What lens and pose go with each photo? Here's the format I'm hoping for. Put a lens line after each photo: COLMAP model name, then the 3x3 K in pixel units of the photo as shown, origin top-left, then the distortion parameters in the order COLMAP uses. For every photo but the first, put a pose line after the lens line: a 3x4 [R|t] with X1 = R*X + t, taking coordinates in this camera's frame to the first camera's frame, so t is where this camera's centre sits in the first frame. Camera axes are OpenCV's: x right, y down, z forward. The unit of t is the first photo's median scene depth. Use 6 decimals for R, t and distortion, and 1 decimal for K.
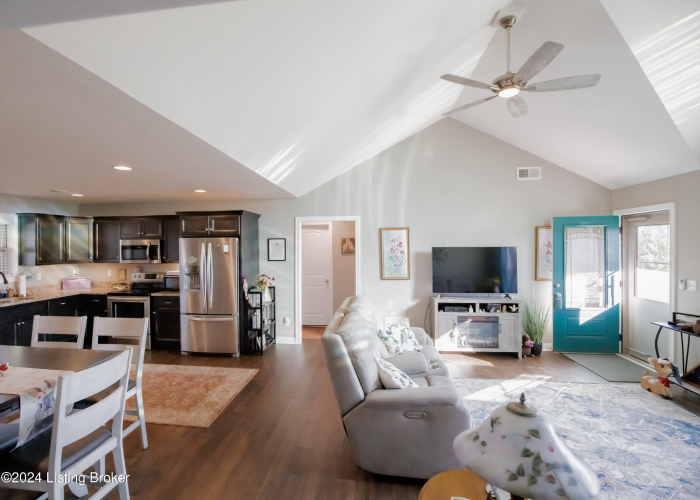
lens RADIAL K [[354.9, 0, 317.7], [0, 354.9, 247.2], [0, 0, 1]] dist [-0.034696, 0.005415]
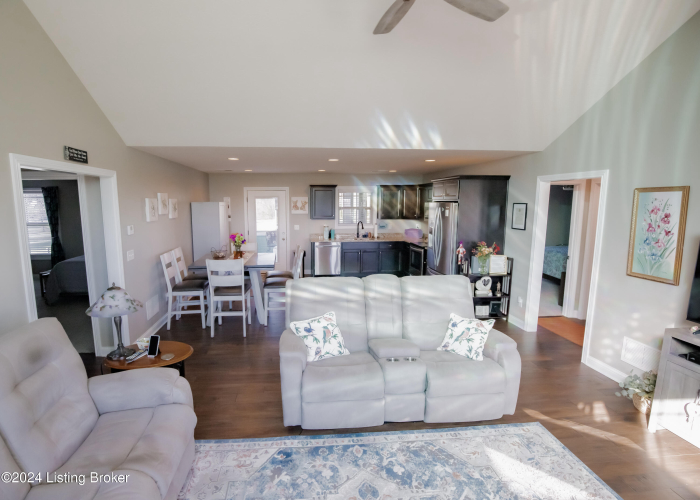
lens RADIAL K [[354.9, 0, 323.2], [0, 354.9, 246.4], [0, 0, 1]] dist [-0.034696, 0.005415]
pose [[0.237190, 0.129686, -0.962768, 0.625349], [-0.005151, 0.991203, 0.132248, -0.032357], [0.971450, -0.026409, 0.235771, 0.361420]]
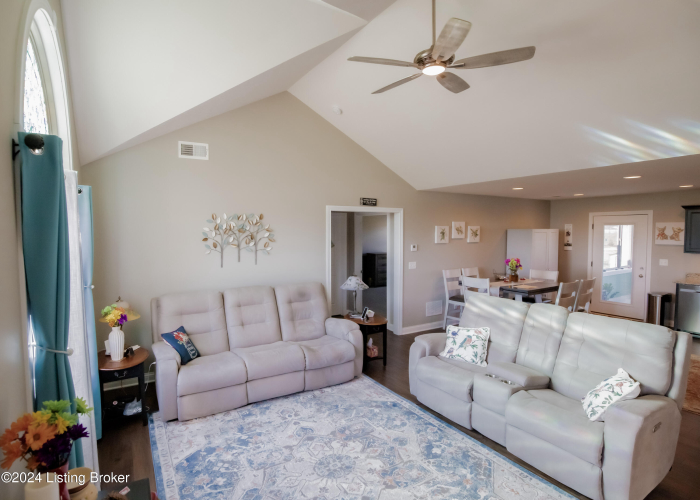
lens RADIAL K [[354.9, 0, 319.7], [0, 354.9, 247.6], [0, 0, 1]] dist [-0.034696, 0.005415]
pose [[-0.786082, 0.038935, -0.616894, 0.702956], [0.006118, 0.998455, 0.055220, -0.028916], [0.618092, 0.039633, -0.785106, 0.811035]]
